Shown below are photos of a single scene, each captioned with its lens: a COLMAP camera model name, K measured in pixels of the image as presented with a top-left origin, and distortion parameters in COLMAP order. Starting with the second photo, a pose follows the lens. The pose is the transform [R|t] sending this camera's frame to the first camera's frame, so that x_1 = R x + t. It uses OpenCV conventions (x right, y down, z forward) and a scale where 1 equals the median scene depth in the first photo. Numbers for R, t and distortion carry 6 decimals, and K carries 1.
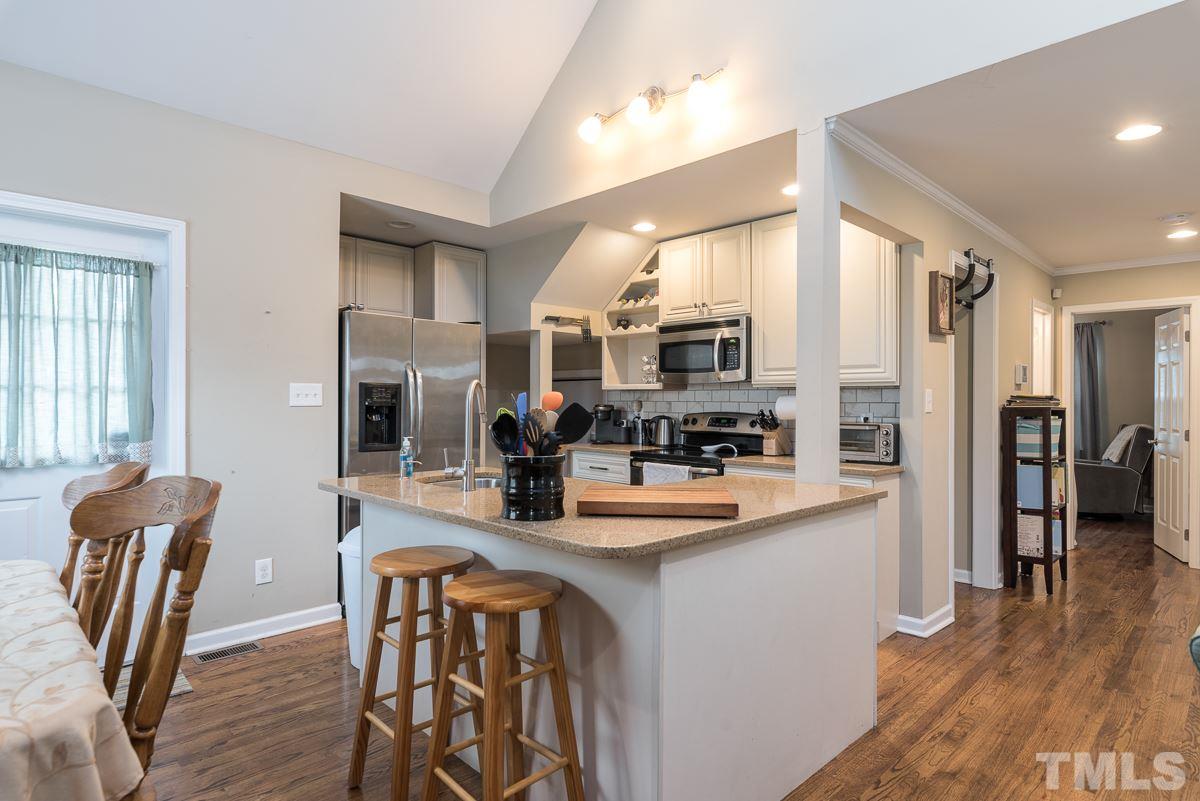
lens RADIAL K [[645.5, 0, 600.0], [0, 645.5, 400.5], [0, 0, 1]] dist [-0.001504, -0.001278]
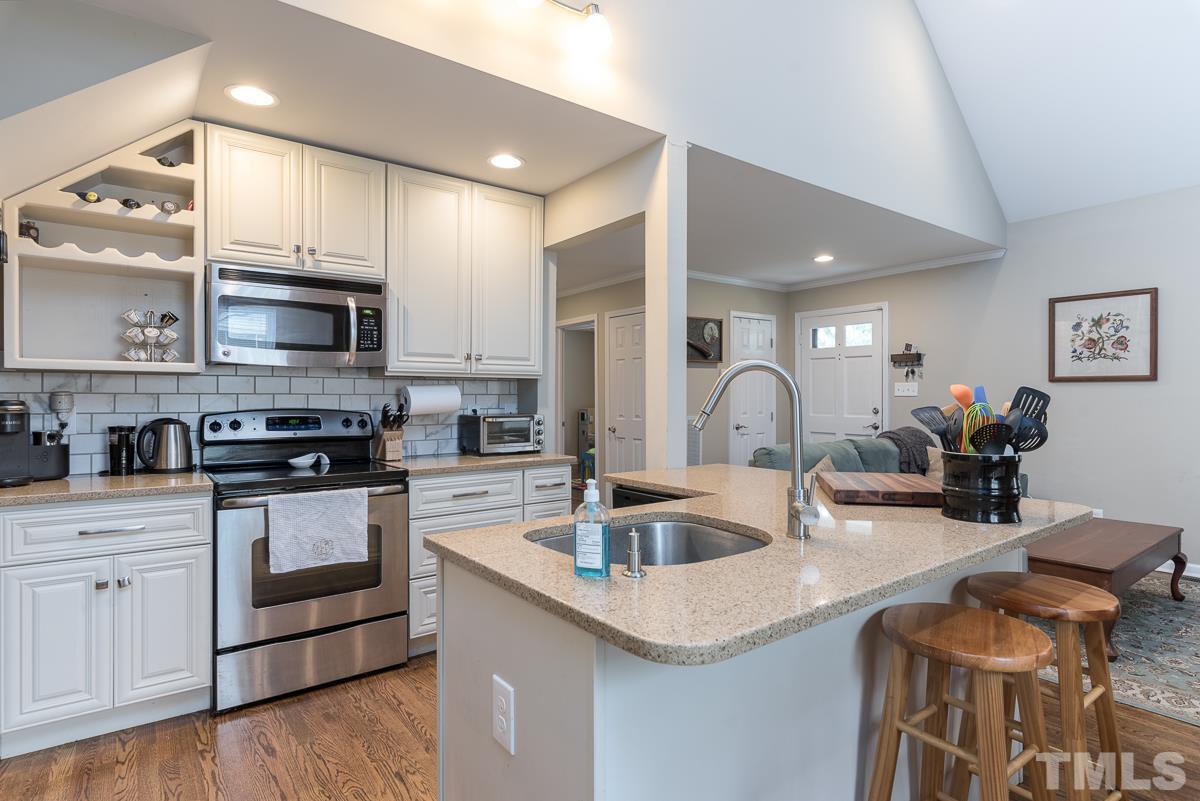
lens RADIAL K [[630.4, 0, 600.0], [0, 630.4, 400.5], [0, 0, 1]] dist [0.000944, -0.000282]
pose [[0.123223, -0.014711, 0.992270, -0.570143], [-0.001147, 0.999887, 0.014966, -0.001934], [-0.992378, -0.002982, 0.123193, 0.758899]]
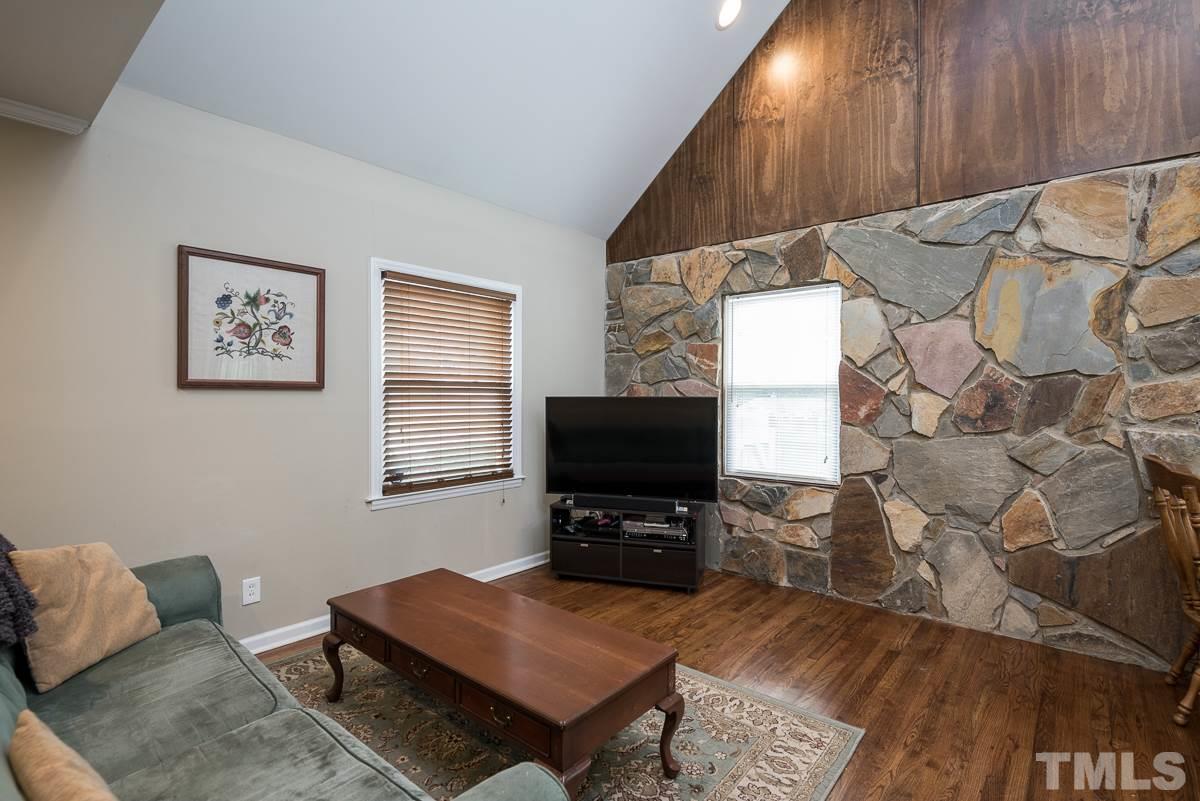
lens RADIAL K [[559.3, 0, 619.6], [0, 559.3, 399.1], [0, 0, 1]] dist [-0.003344, -0.000816]
pose [[-0.993308, -0.009375, -0.115119, 0.434837], [-0.009650, 0.999952, 0.001828, -0.014561], [0.115096, 0.002926, -0.993350, 0.728188]]
